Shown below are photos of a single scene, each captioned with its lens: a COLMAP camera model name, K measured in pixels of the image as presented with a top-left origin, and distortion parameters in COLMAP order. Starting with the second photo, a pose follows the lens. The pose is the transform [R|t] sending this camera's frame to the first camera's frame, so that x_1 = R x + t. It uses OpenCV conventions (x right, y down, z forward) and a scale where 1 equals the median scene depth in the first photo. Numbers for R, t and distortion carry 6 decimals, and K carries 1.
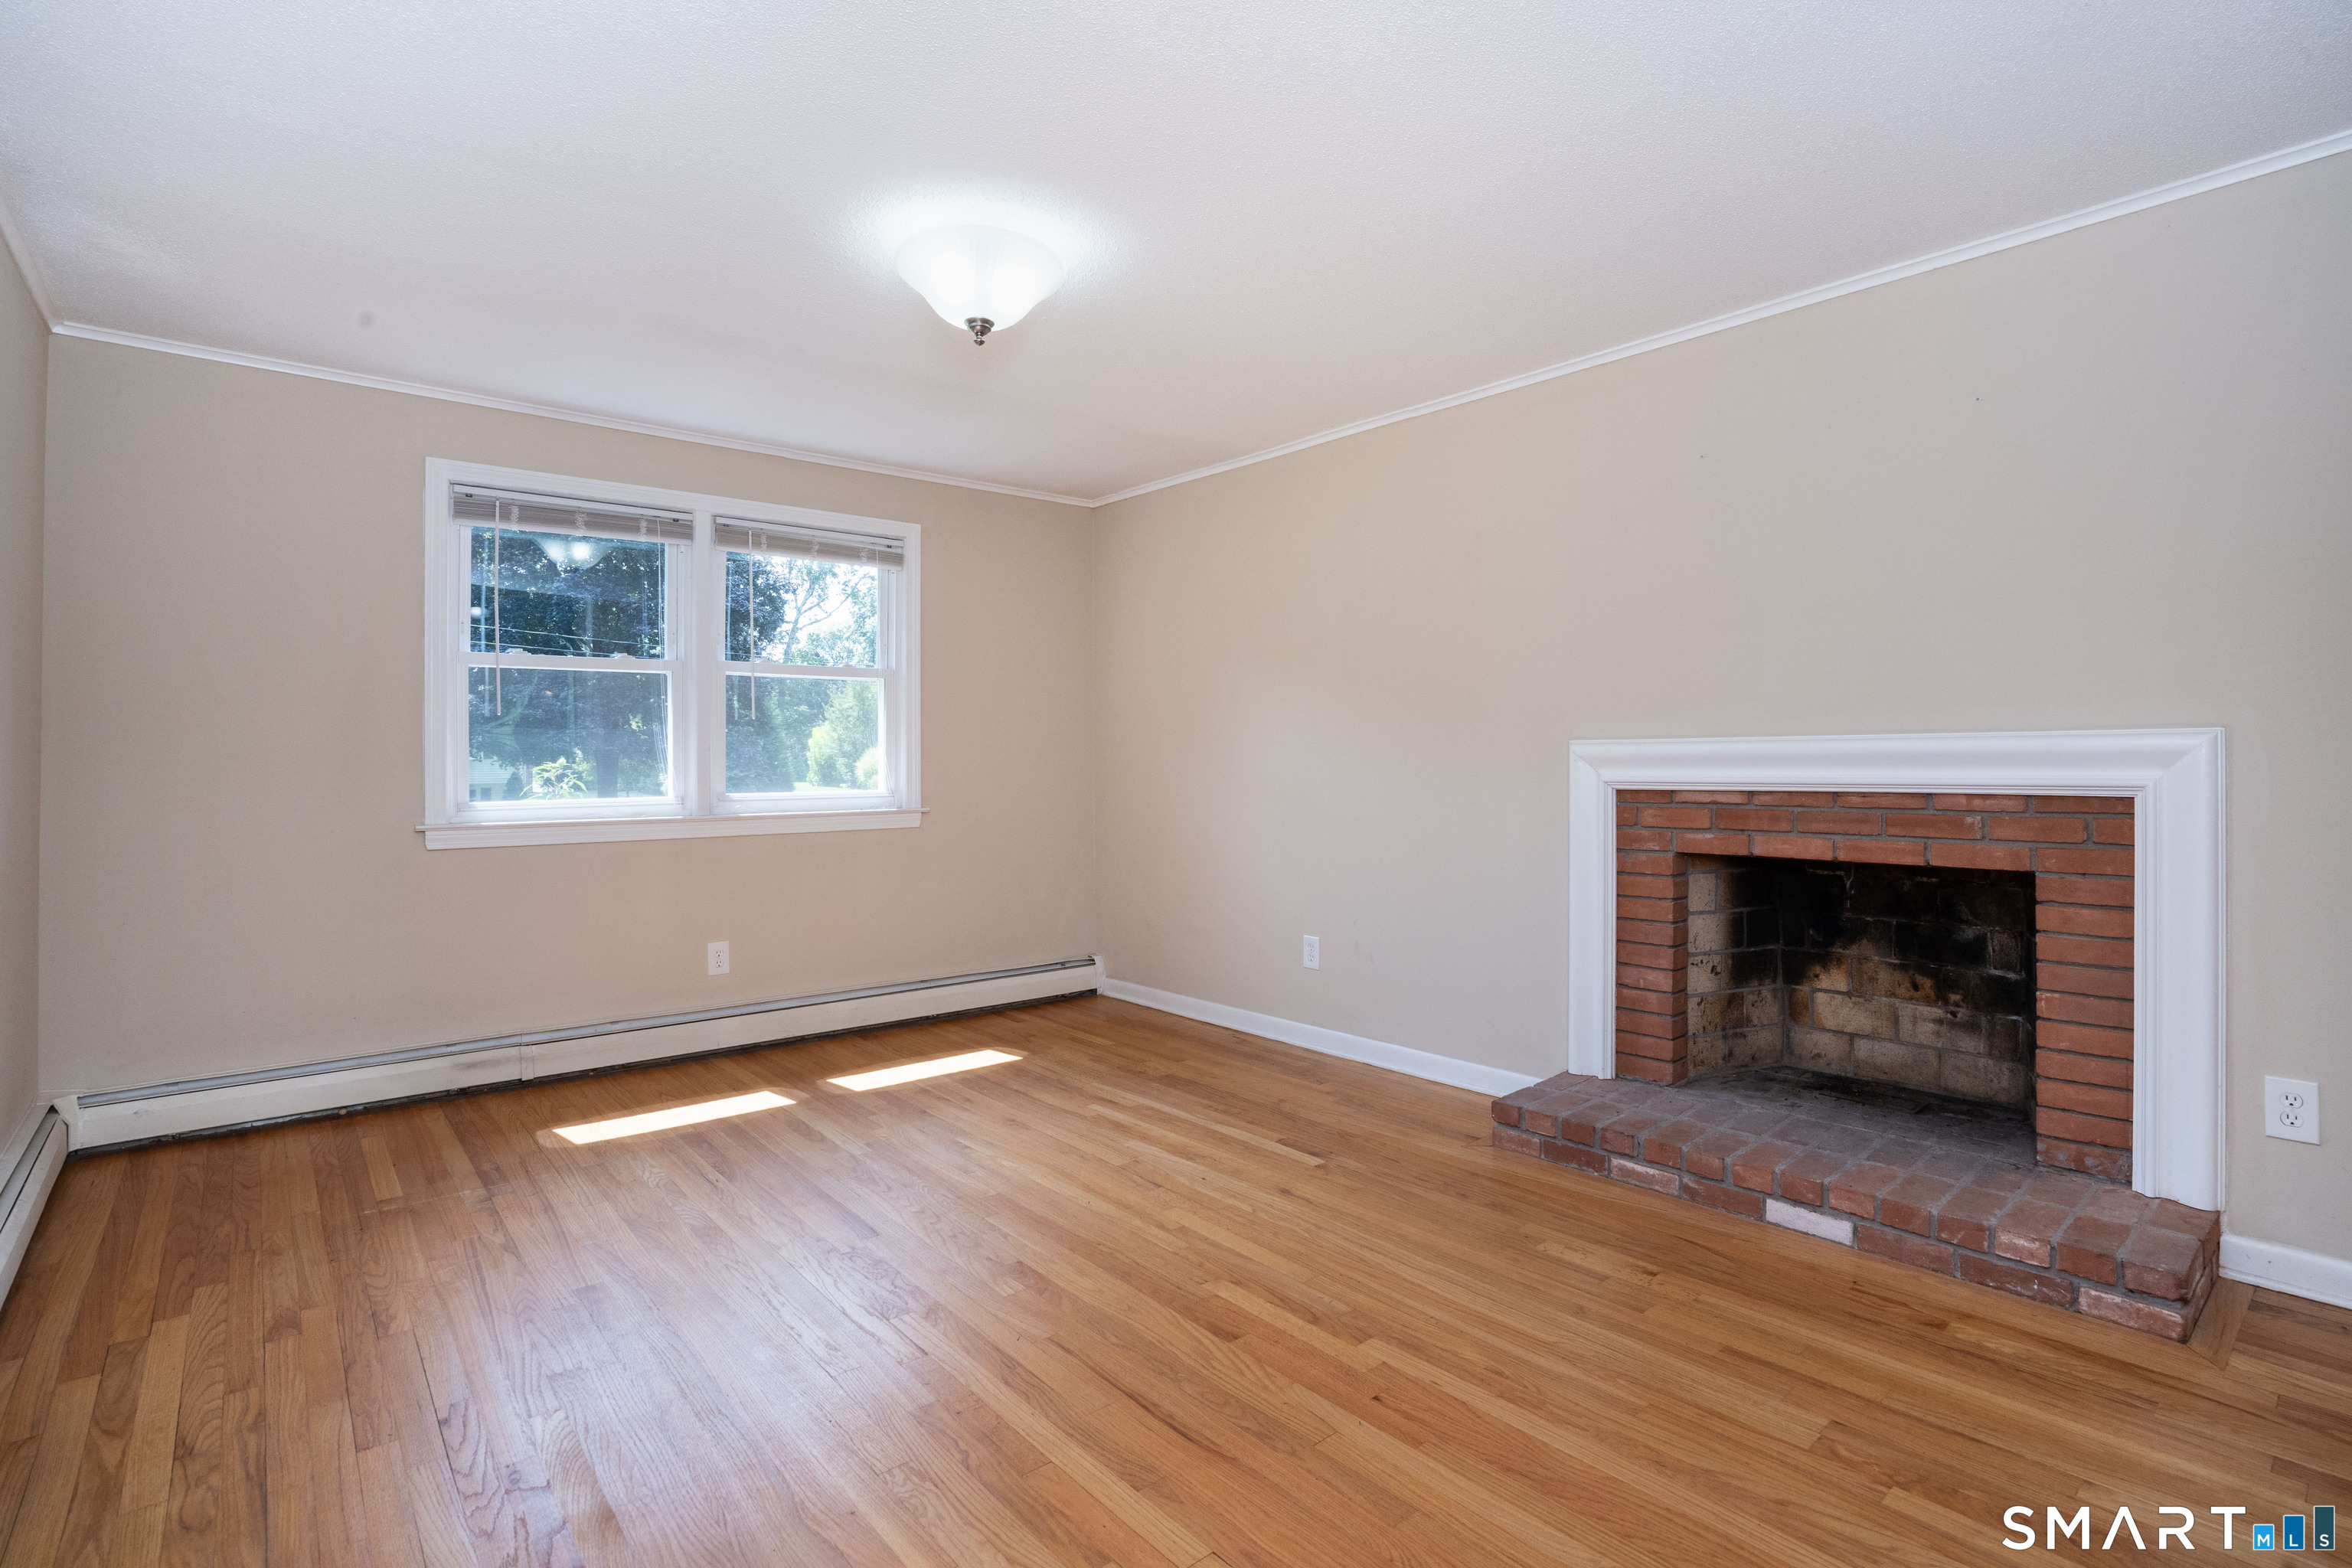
lens RADIAL K [[1067.3, 0, 1175.6], [0, 1067.3, 769.1], [0, 0, 1]] dist [-0.046916, 0.006149]
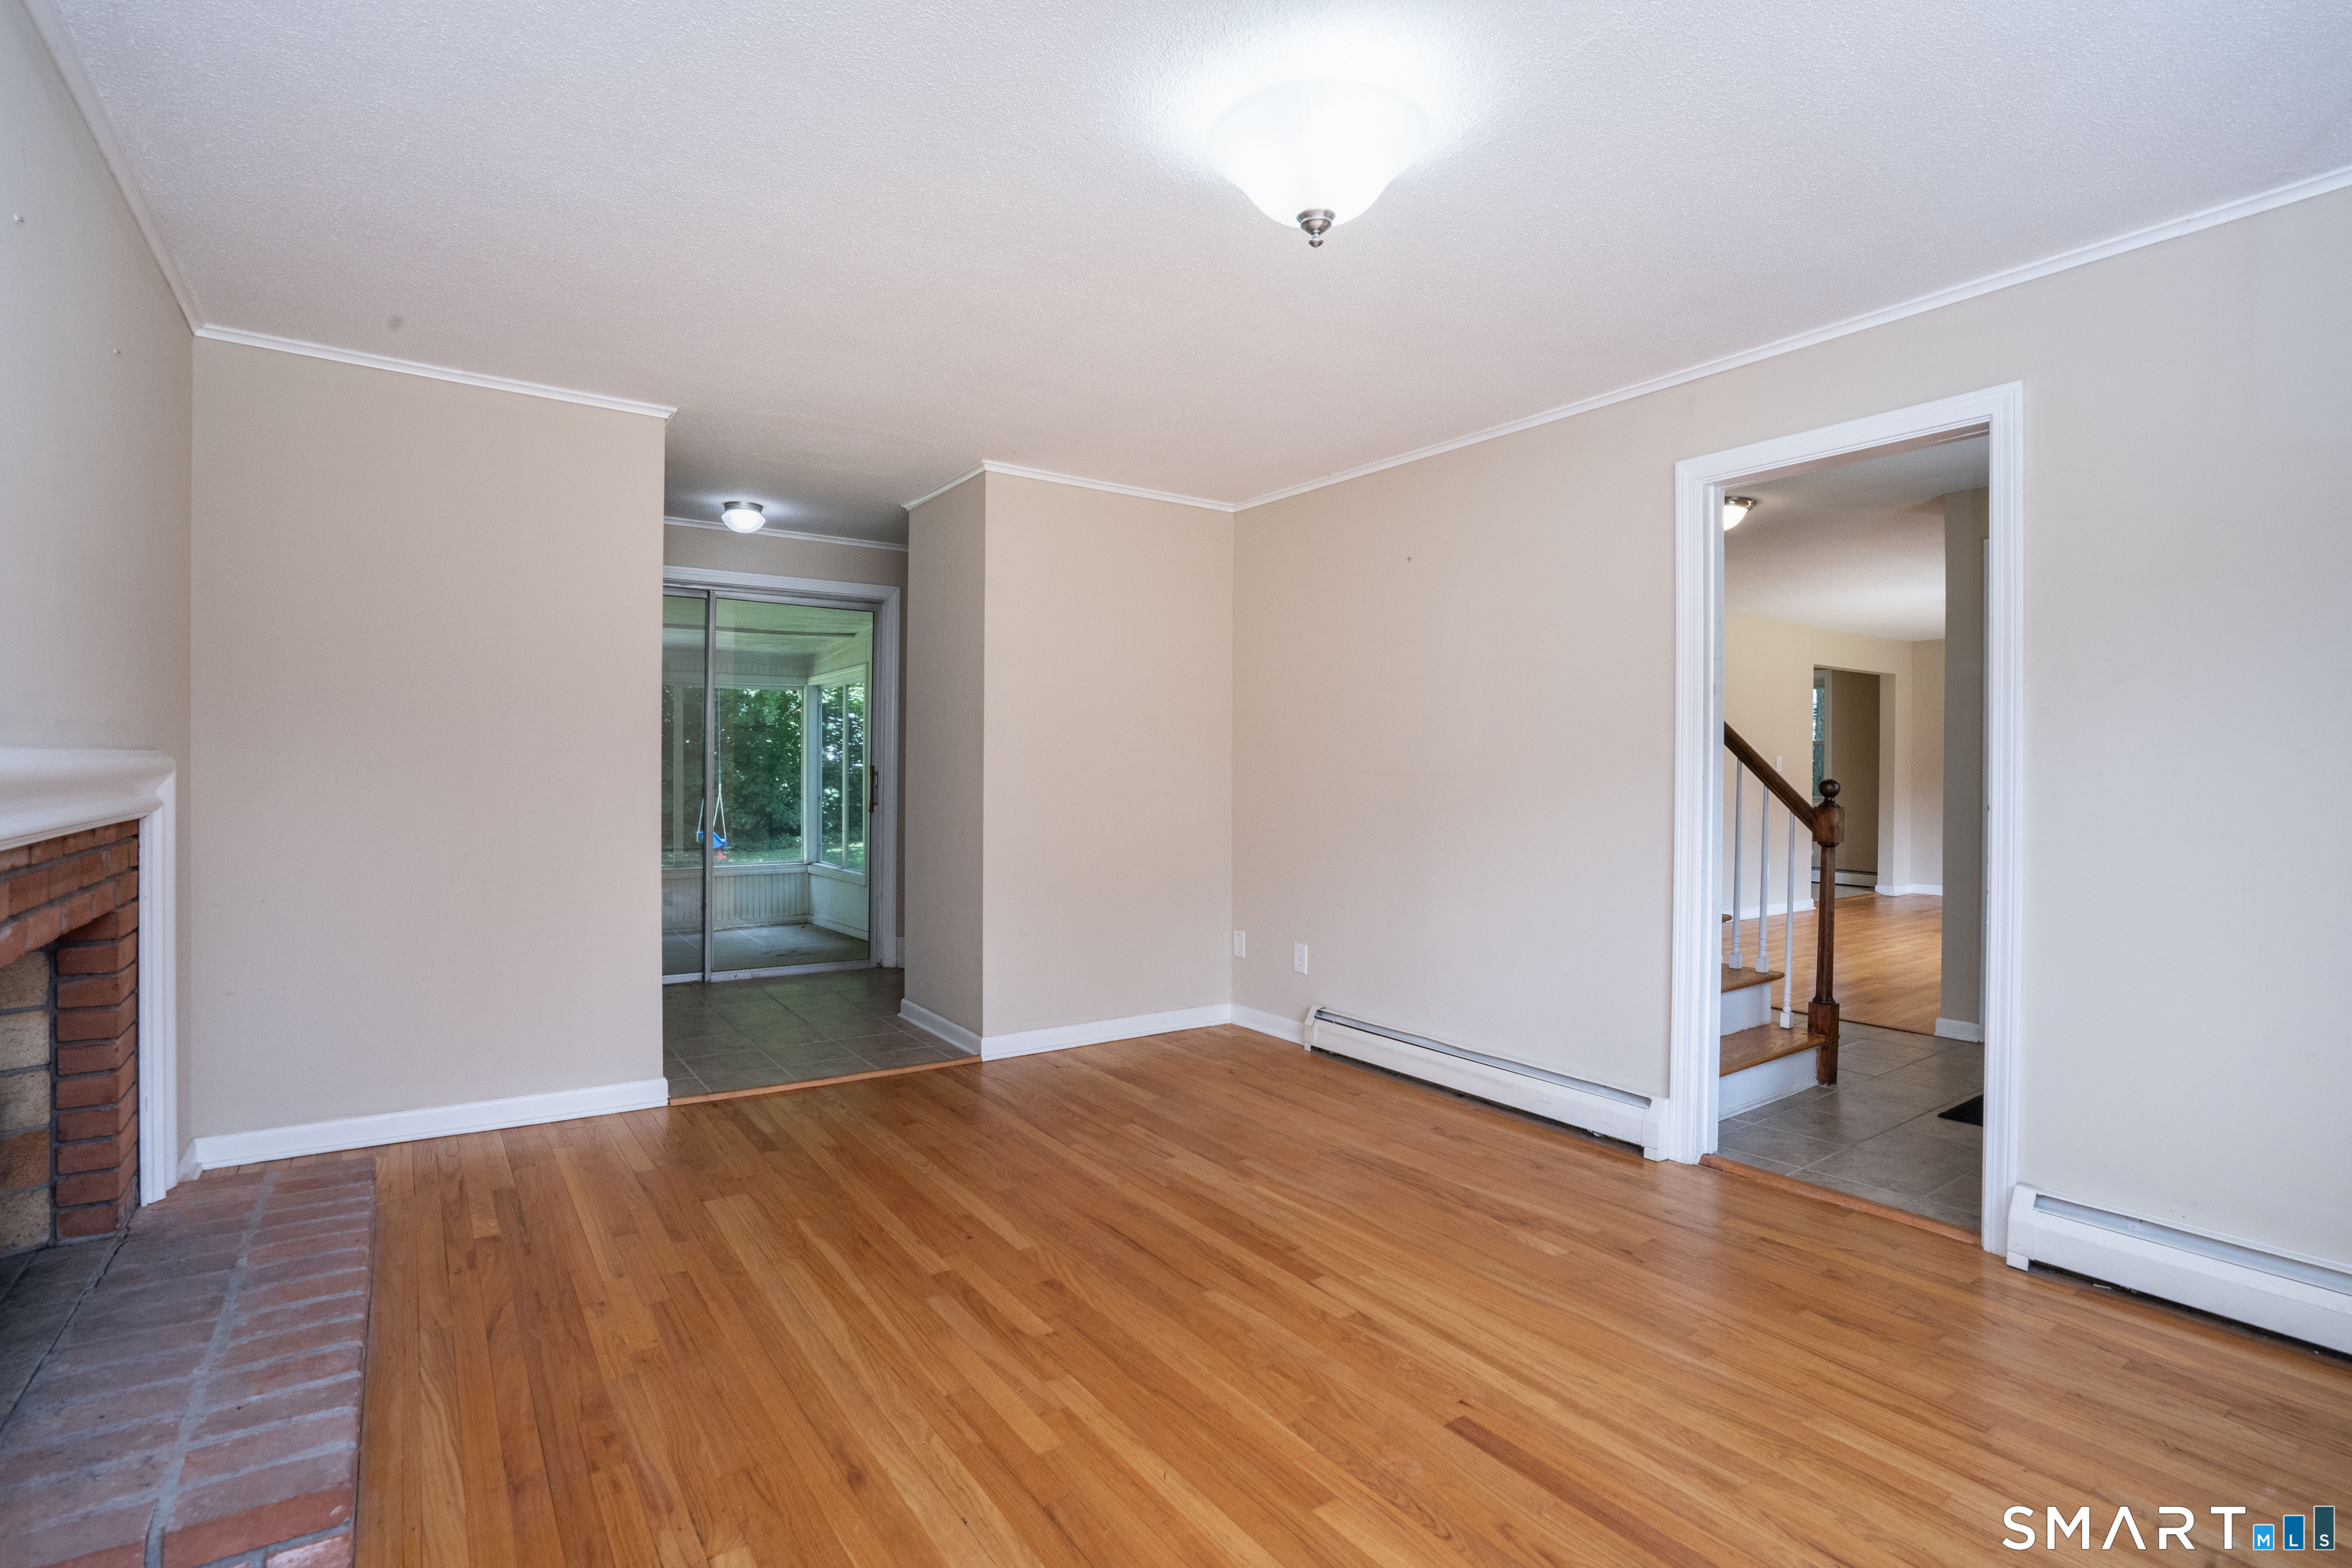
lens RADIAL K [[1067.3, 0, 1175.0], [0, 1067.3, 774.9], [0, 0, 1]] dist [-0.046916, 0.006149]
pose [[-0.995925, -0.004021, 0.090097, -0.162010], [-0.002905, 0.999917, 0.012513, -0.029868], [-0.090140, 0.012200, -0.995854, 1.852753]]
